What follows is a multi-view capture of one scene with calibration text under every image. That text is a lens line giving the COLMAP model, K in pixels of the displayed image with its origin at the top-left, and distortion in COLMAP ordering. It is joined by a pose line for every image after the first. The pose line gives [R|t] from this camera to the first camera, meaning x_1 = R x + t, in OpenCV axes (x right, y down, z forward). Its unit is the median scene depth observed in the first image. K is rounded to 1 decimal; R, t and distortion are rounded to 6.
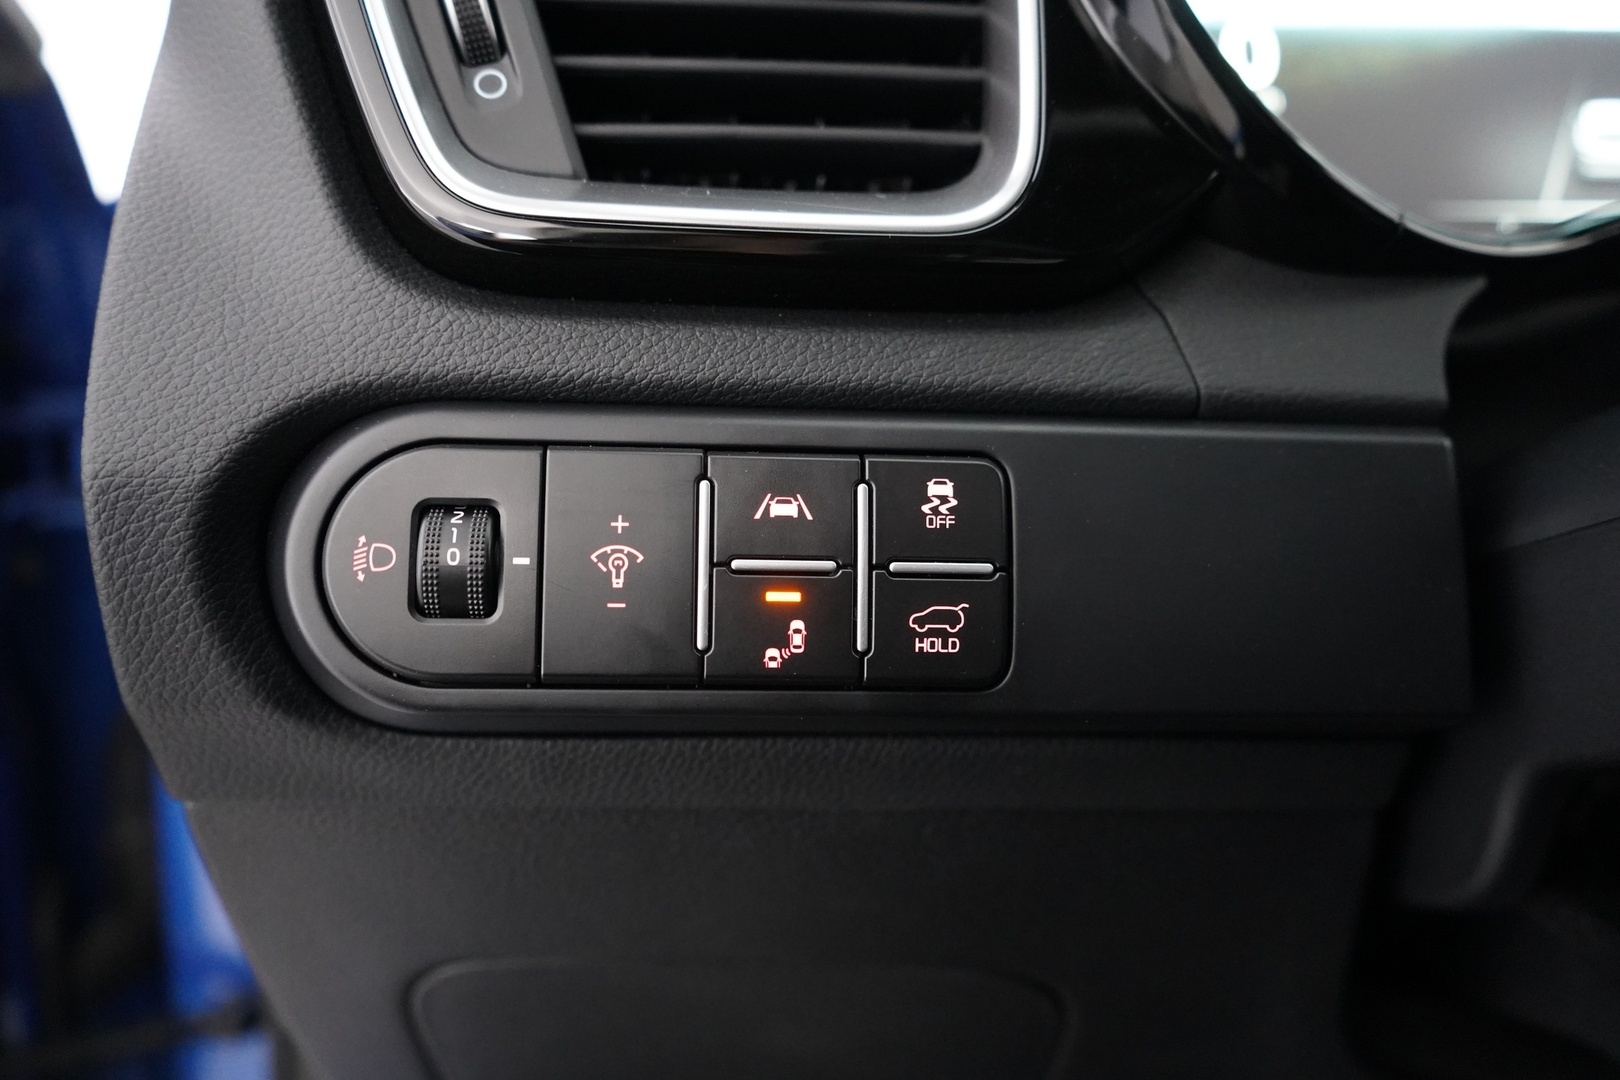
lens RADIAL K [[1317.6, 0, 810.0], [0, 1317.6, 540.0], [0, 0, 1]] dist [-0.008887, 0.006827]
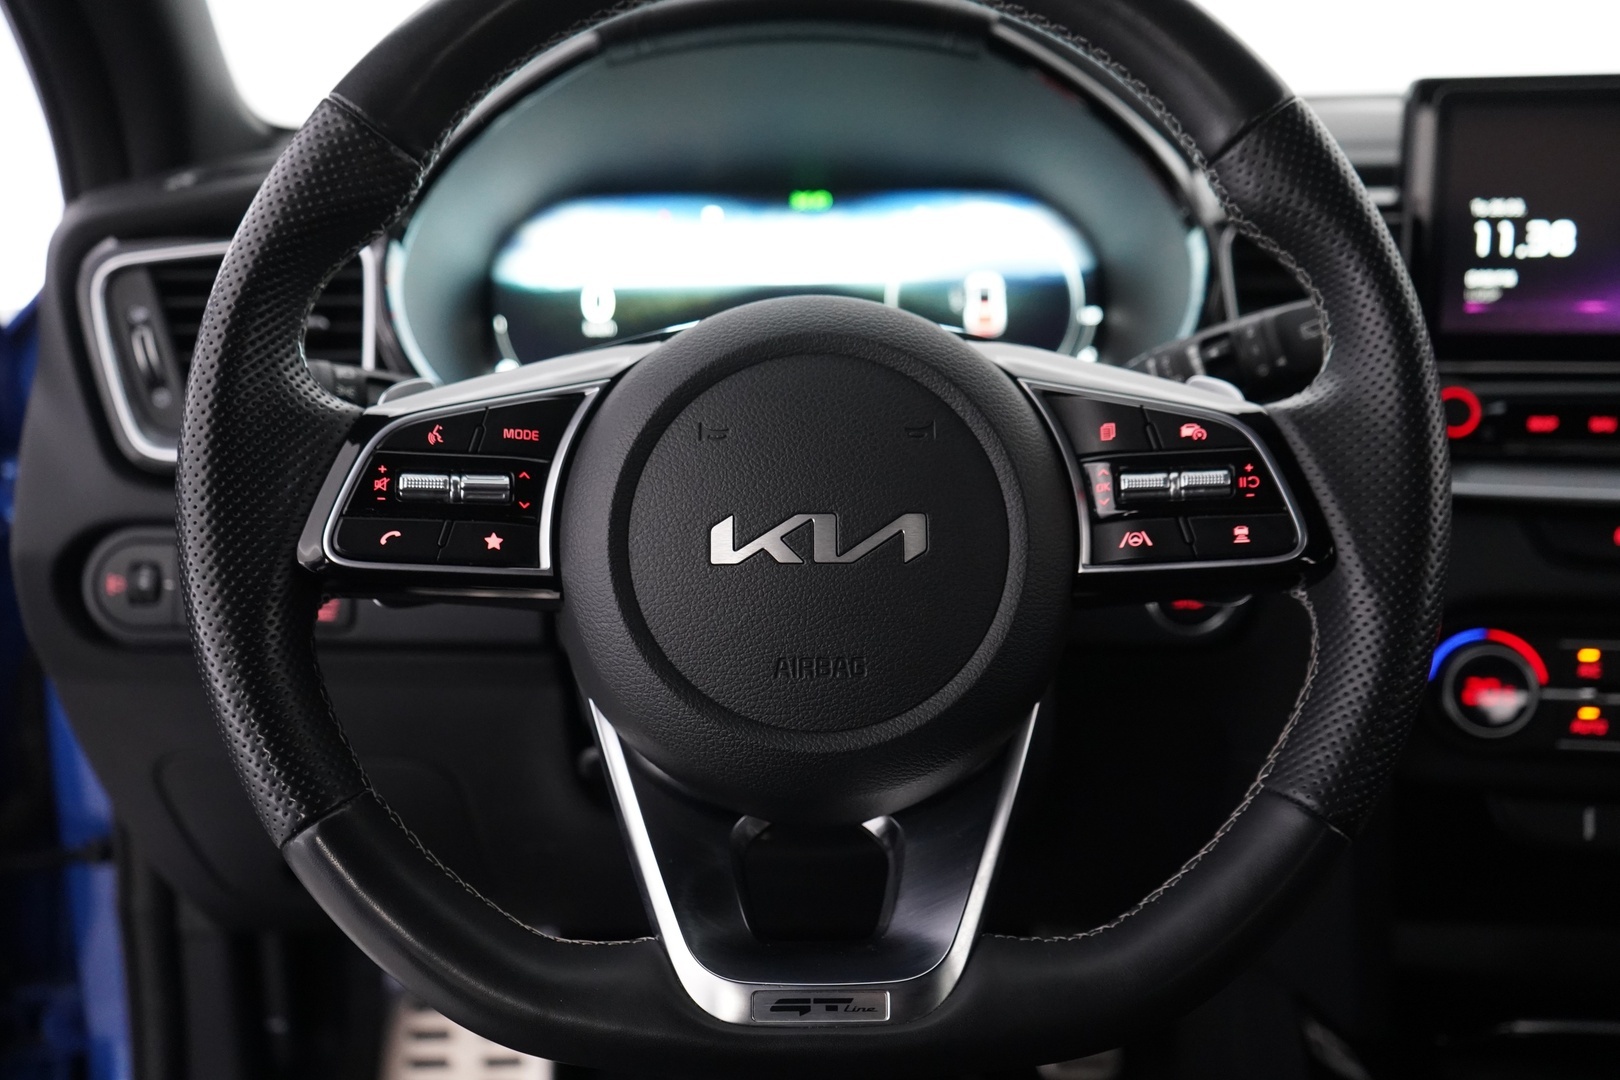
lens RADIAL K [[1771.5, 0, 810.0], [0, 1771.5, 540.0], [0, 0, 1]] dist [0.041052, 0.000152]
pose [[0.998038, -0.004880, -0.062416, 1.301806], [0.007411, 0.999157, 0.040375, -0.210095], [0.062166, -0.040758, 0.997233, -2.527088]]
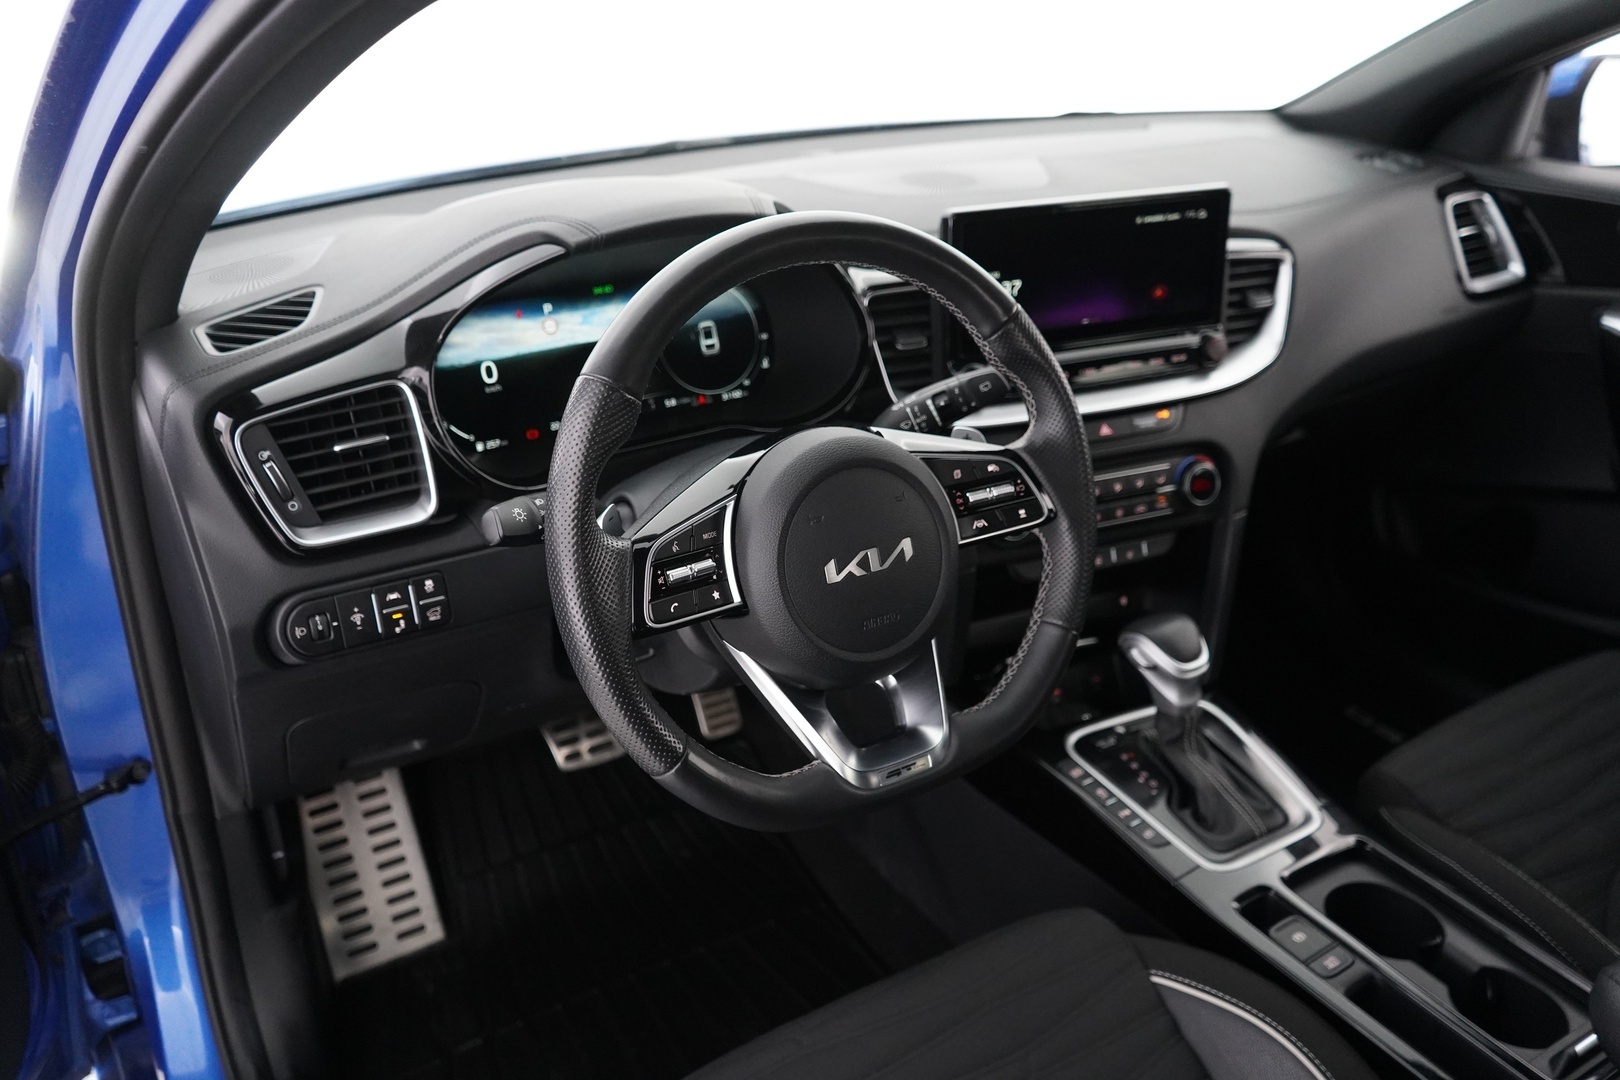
lens RADIAL K [[1317.6, 0, 810.0], [0, 1317.6, 540.0], [0, 0, 1]] dist [-0.008887, 0.006827]
pose [[0.889315, -0.209252, 0.406612, -0.512866], [0.103489, 0.958189, 0.266764, -1.191477], [-0.445432, -0.195157, 0.873787, -3.283256]]
